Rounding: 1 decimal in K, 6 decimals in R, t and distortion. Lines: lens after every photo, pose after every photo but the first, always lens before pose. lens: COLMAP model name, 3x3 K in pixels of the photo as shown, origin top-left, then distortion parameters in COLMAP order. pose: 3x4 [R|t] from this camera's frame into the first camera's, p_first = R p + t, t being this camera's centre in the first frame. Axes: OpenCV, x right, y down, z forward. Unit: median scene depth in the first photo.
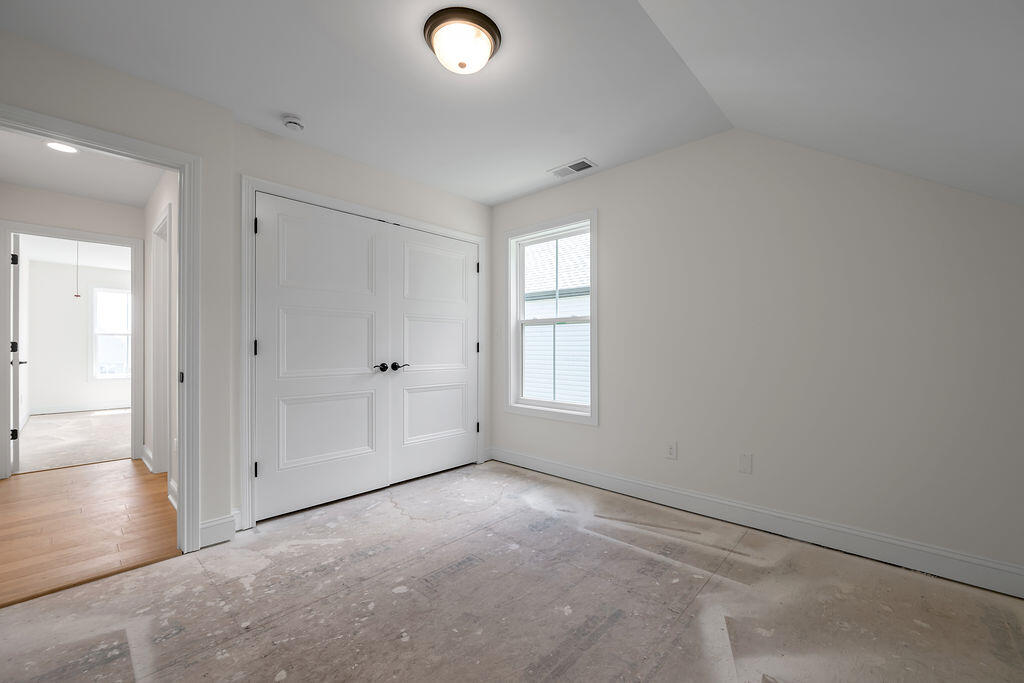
lens RADIAL K [[412.0, 0, 519.5], [0, 412.0, 345.8], [0, 0, 1]] dist [-0.002544, -0.000328]
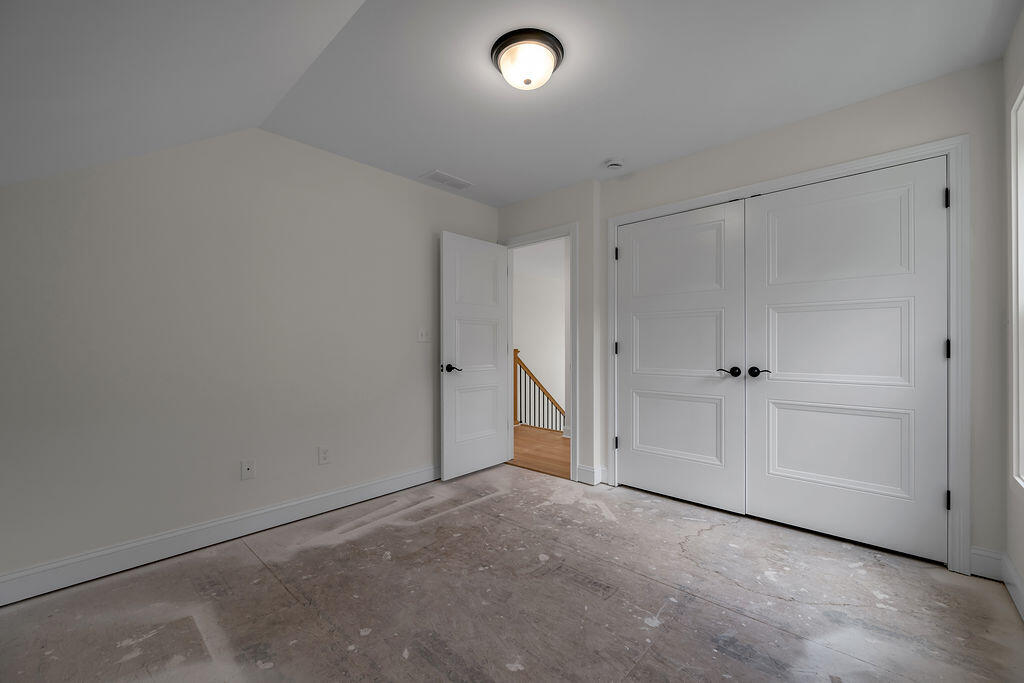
lens RADIAL K [[412.0, 0, 519.5], [0, 412.0, 345.8], [0, 0, 1]] dist [-0.002544, -0.000328]
pose [[0.008190, -0.000298, -0.999966, 0.626257], [0.004895, 0.999988, -0.000258, -0.003885], [0.999954, -0.004893, 0.008191, 0.663531]]
